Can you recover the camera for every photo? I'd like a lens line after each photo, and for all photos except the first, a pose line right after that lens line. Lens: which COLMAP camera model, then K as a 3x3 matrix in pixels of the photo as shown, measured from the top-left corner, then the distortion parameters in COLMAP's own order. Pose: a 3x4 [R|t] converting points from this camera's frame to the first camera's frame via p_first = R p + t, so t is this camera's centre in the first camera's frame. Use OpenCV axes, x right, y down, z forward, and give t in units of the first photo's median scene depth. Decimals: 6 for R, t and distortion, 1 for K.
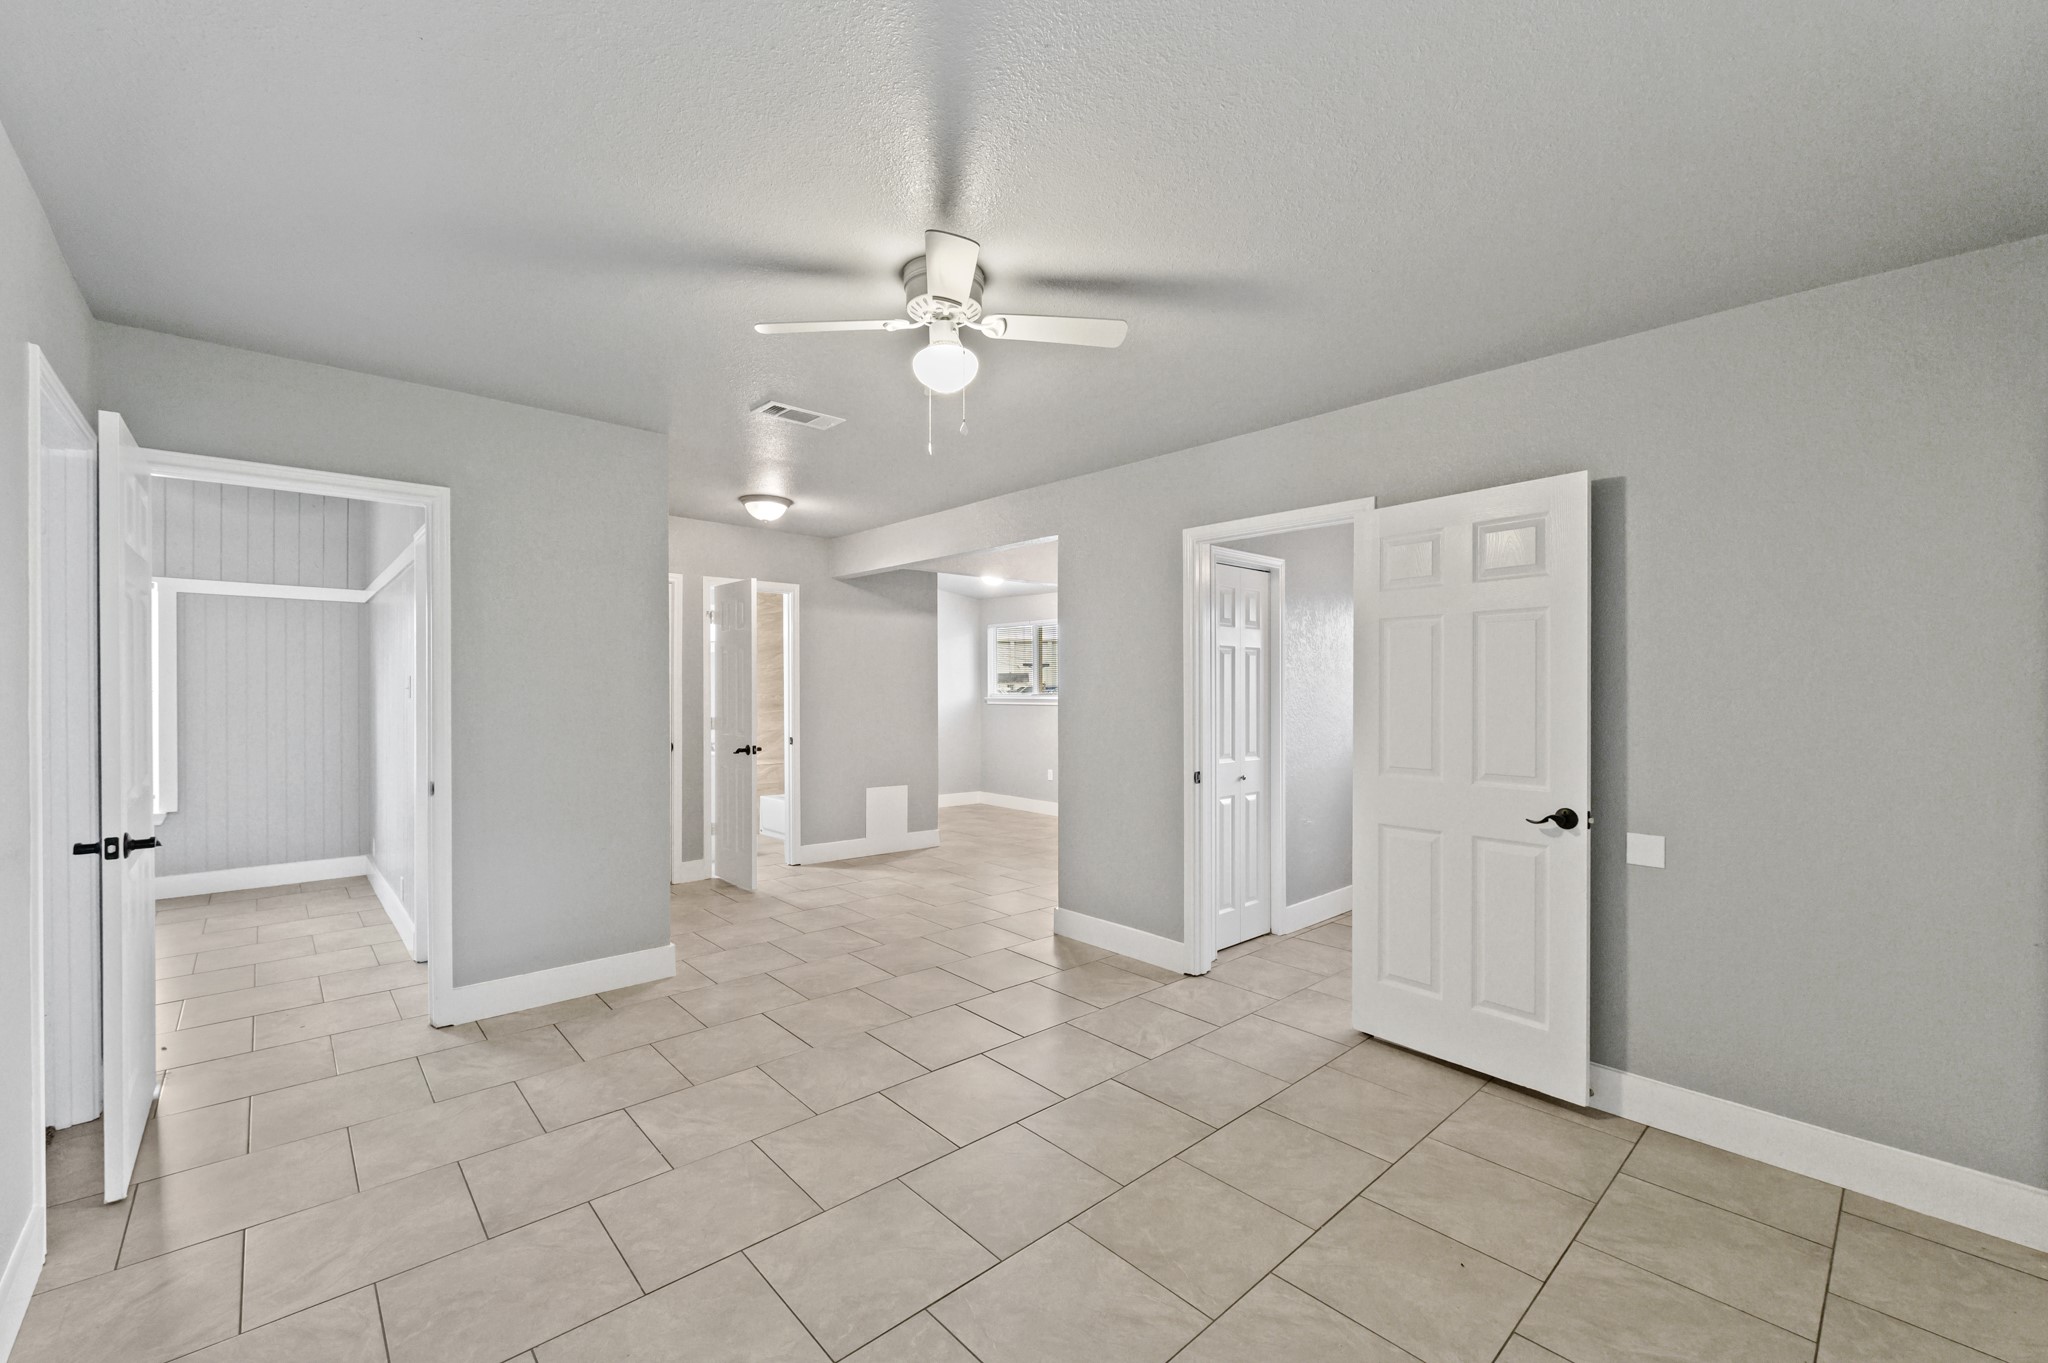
lens RADIAL K [[822.0, 0, 1025.0], [0, 822.0, 714.5], [0, 0, 1]] dist [-0.007024, -0.000030]
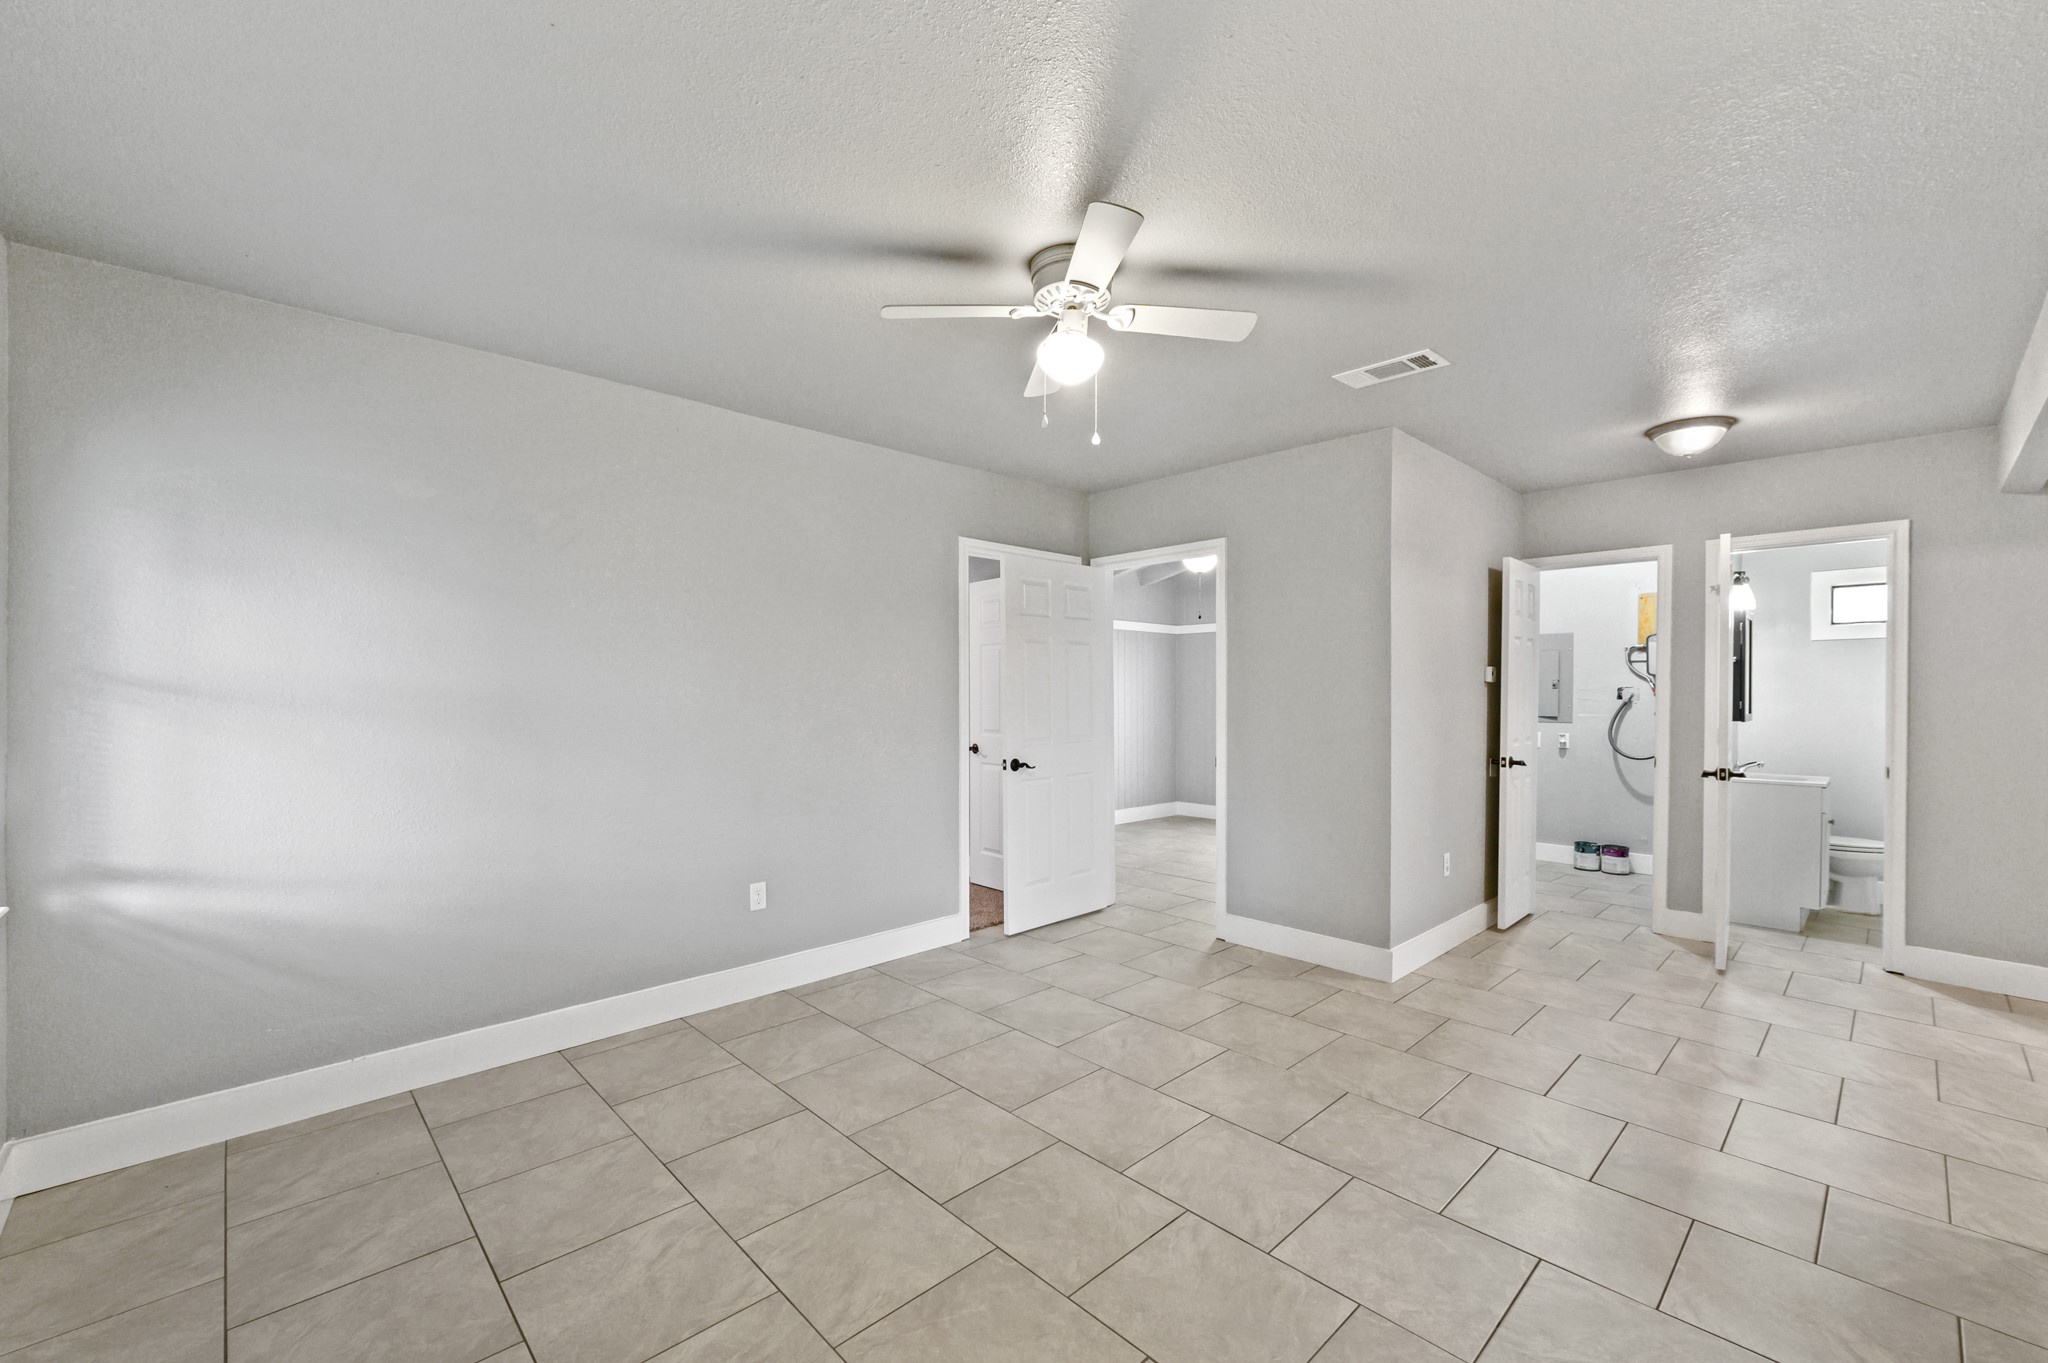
lens RADIAL K [[822.0, 0, 1015.1], [0, 822.0, 698.5], [0, 0, 1]] dist [-0.007024, -0.000030]
pose [[0.022836, 0.004171, -0.999731, 0.648255], [-0.035589, 0.999361, 0.003356, -0.004374], [0.999106, 0.035502, 0.022969, 0.646115]]
